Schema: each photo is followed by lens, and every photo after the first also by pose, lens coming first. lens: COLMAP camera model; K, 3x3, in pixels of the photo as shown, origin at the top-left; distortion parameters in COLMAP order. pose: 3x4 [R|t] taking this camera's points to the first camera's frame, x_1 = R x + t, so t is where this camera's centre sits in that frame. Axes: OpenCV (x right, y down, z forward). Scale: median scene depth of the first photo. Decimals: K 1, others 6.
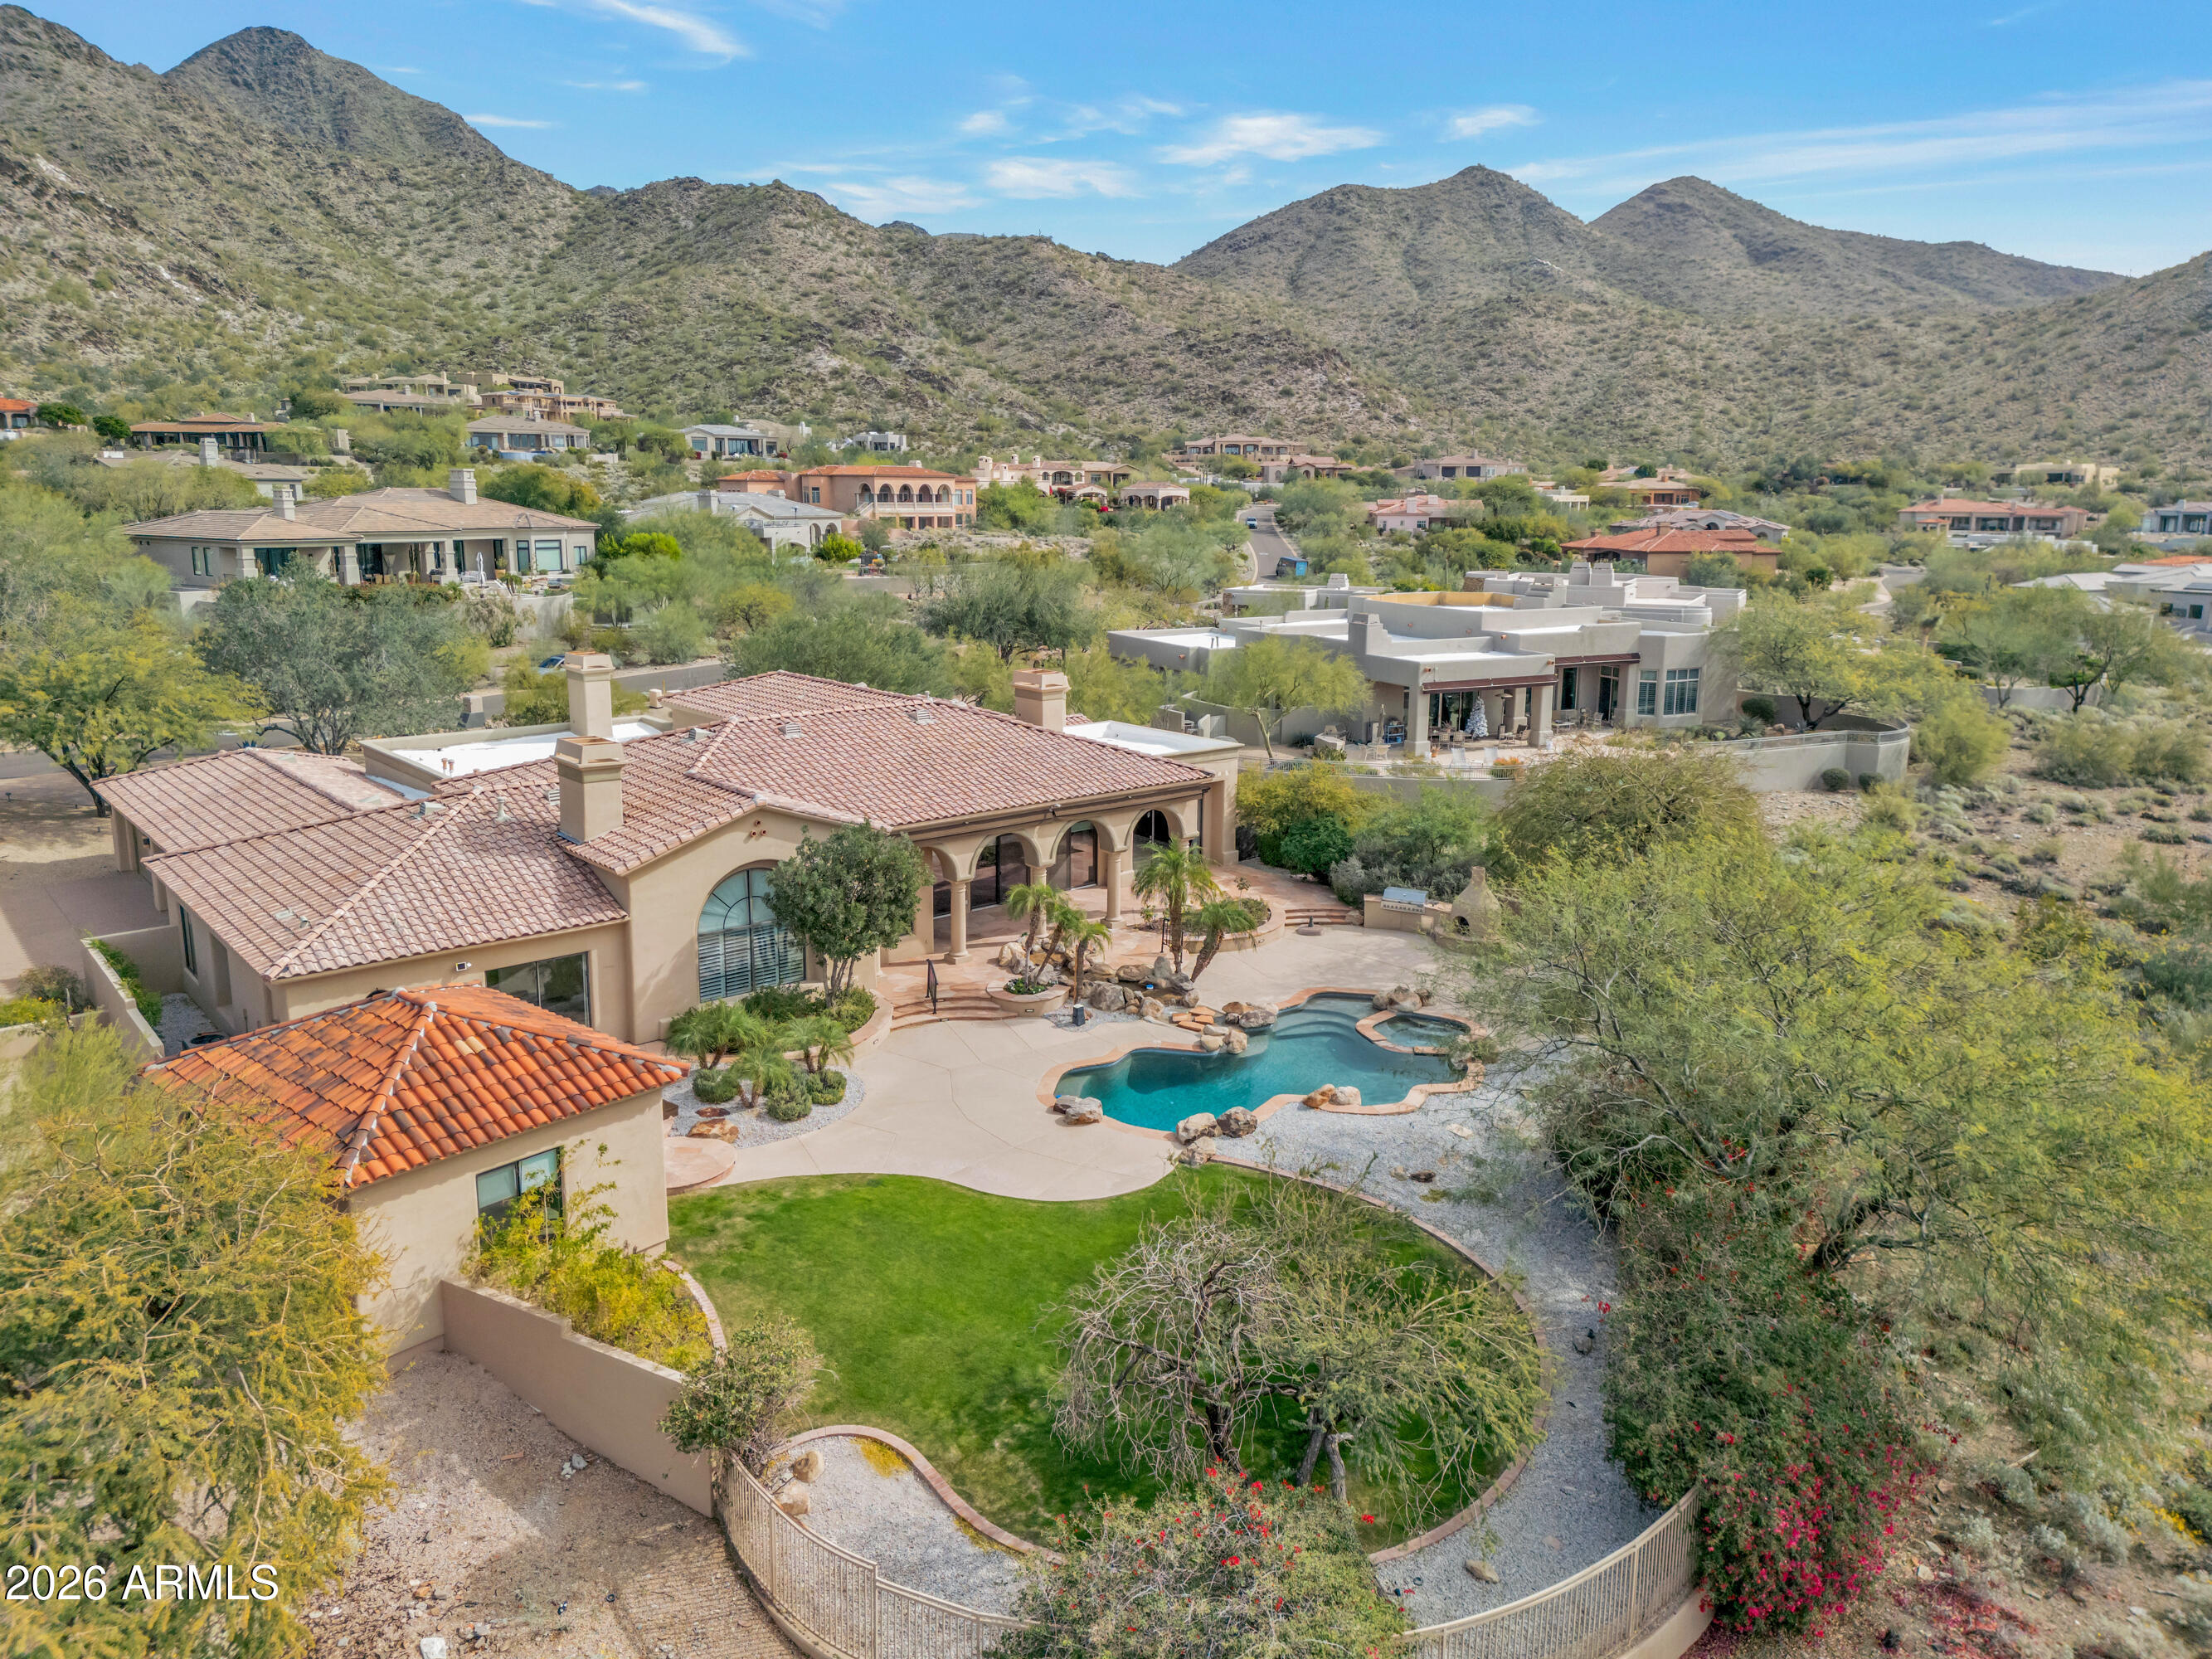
lens RADIAL K [[1555.7, 0, 1110.5], [0, 1555.7, 813.8], [0, 0, 1]] dist [0.066227, -0.051967]
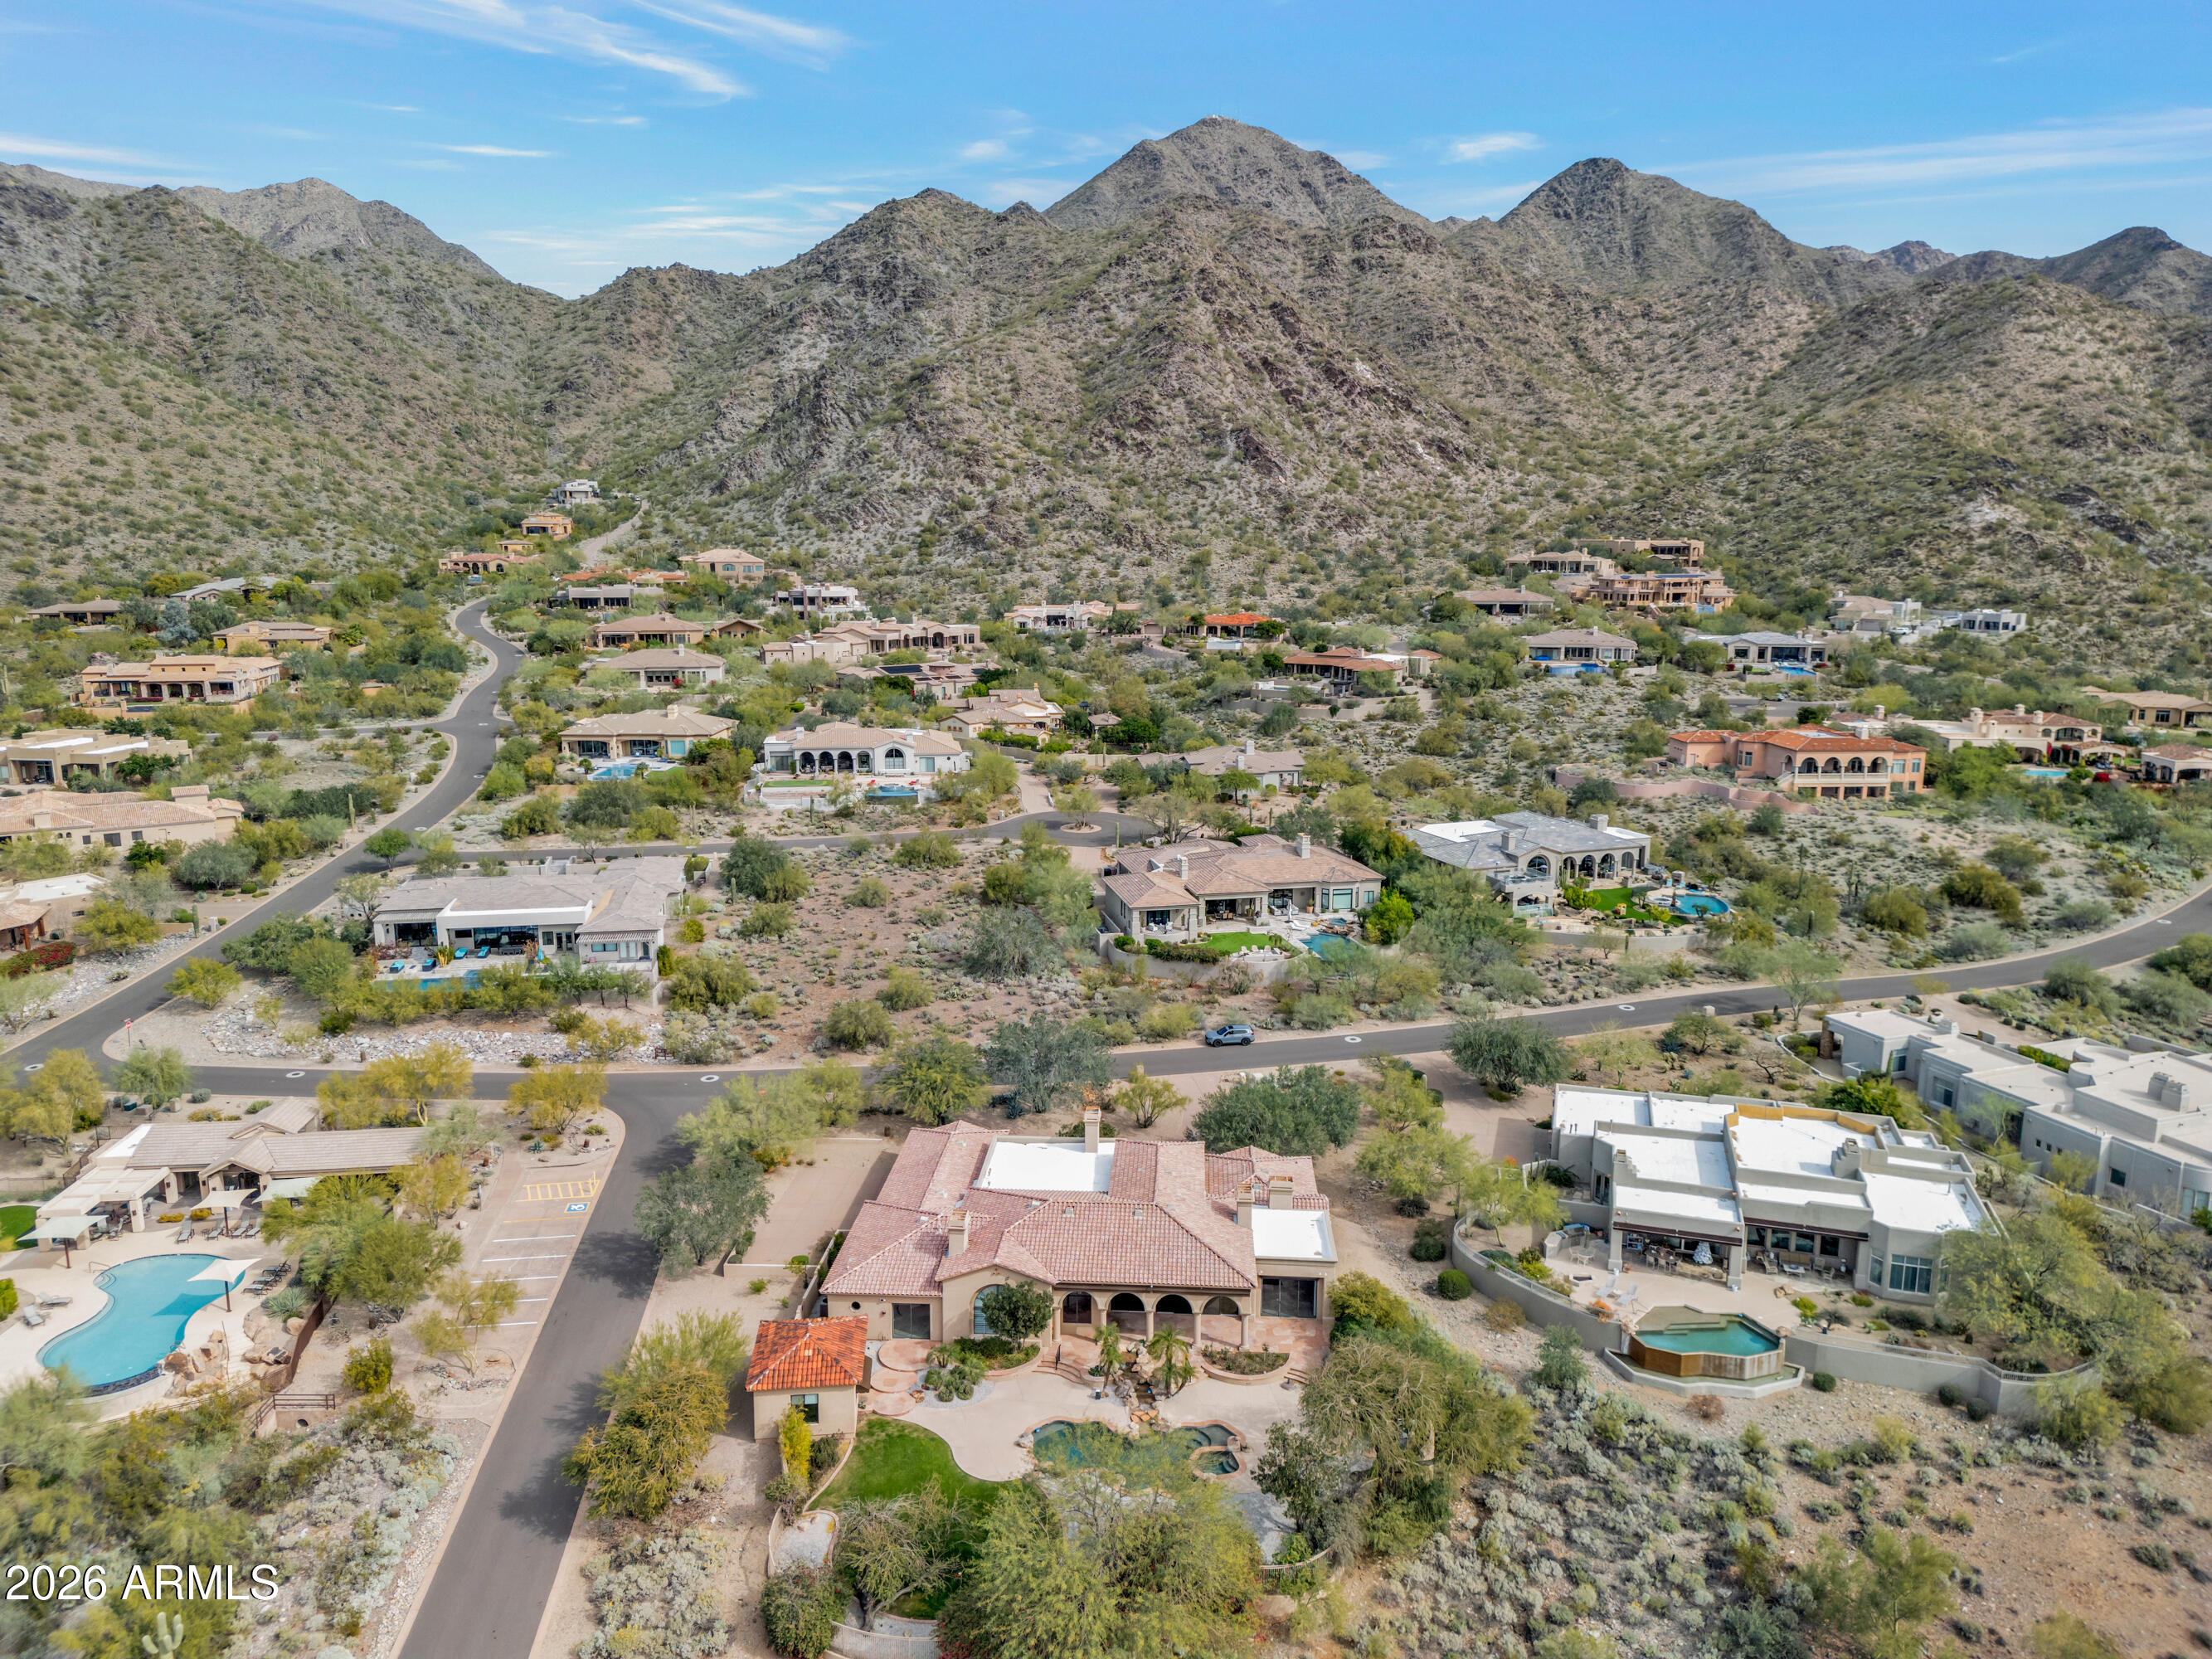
lens RADIAL K [[1555.7, 0, 1085.4], [0, 1555.7, 855.6], [0, 0, 1]] dist [0.066227, -0.051967]
pose [[0.709045, 0.135918, -0.691940, 0.095714], [-0.132400, 0.989457, 0.058686, -0.051662], [0.692622, 0.050002, 0.719566, -0.045168]]
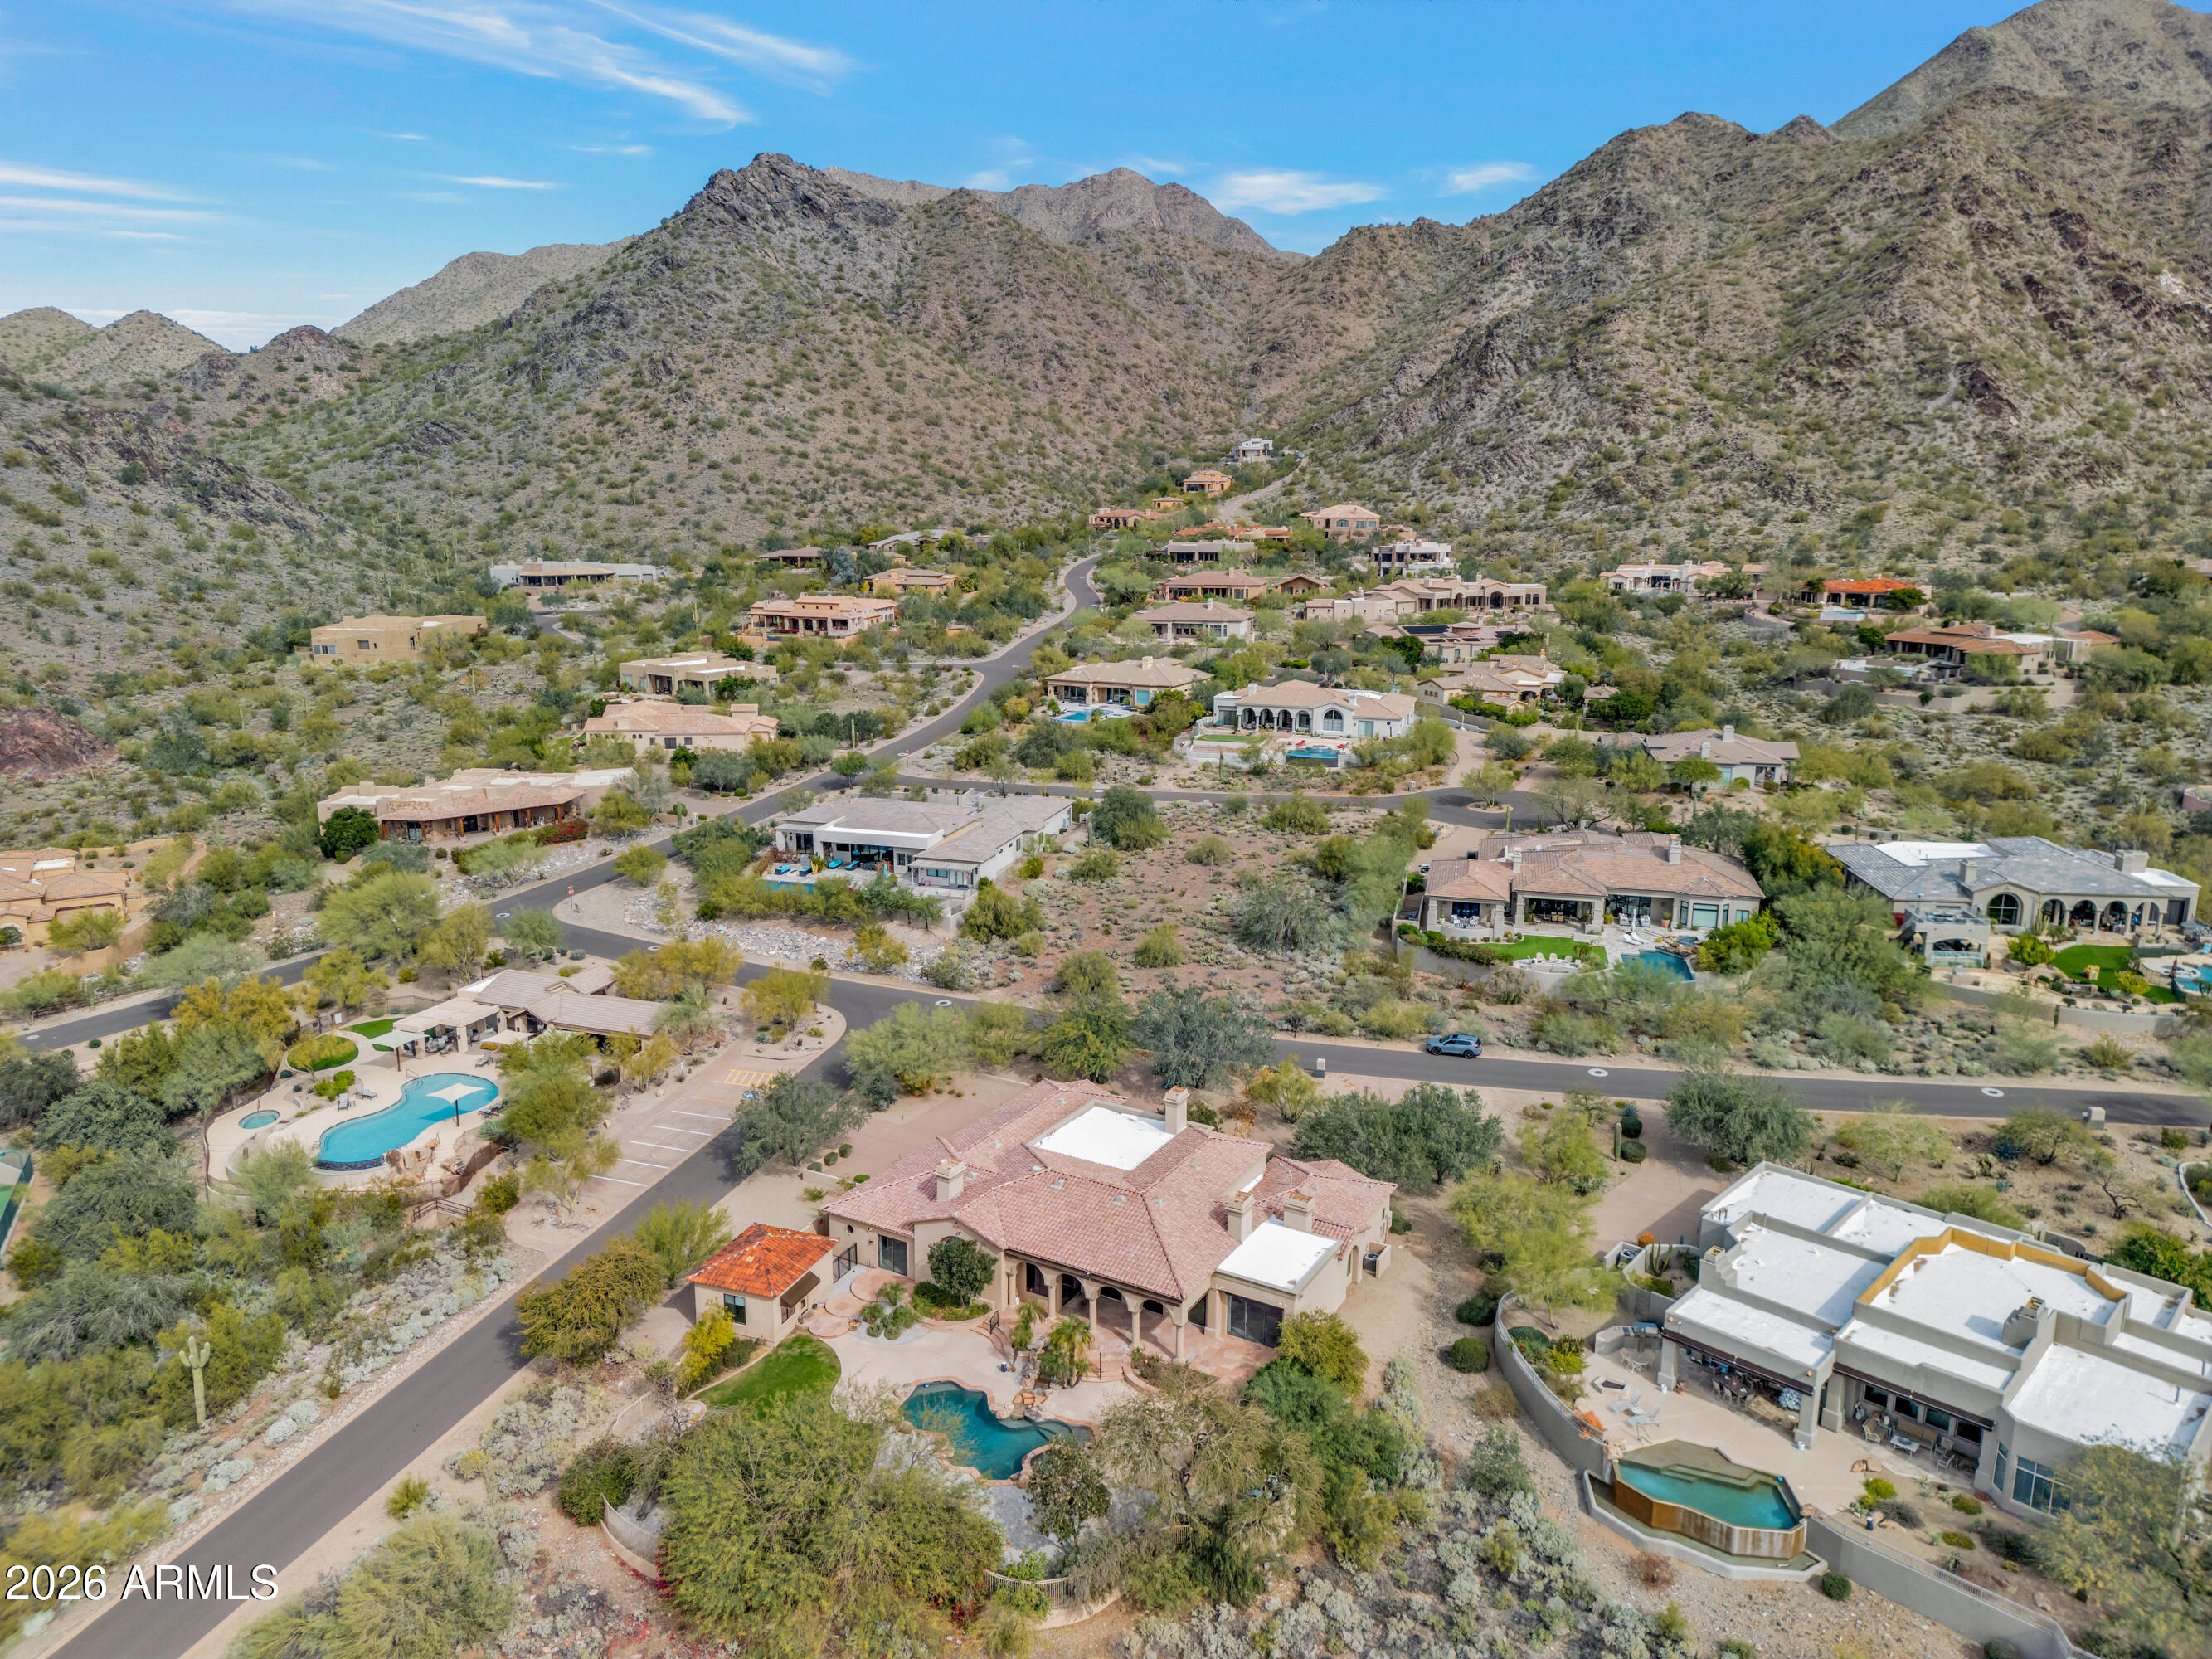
lens RADIAL K [[1555.7, 0, 1070.7], [0, 1555.7, 827.1], [0, 0, 1]] dist [0.066227, -0.051967]
pose [[0.312483, 0.196261, -0.929428, 0.129786], [-0.184469, 0.972335, 0.143301, -0.064134], [0.931840, 0.126671, 0.340043, 0.015445]]
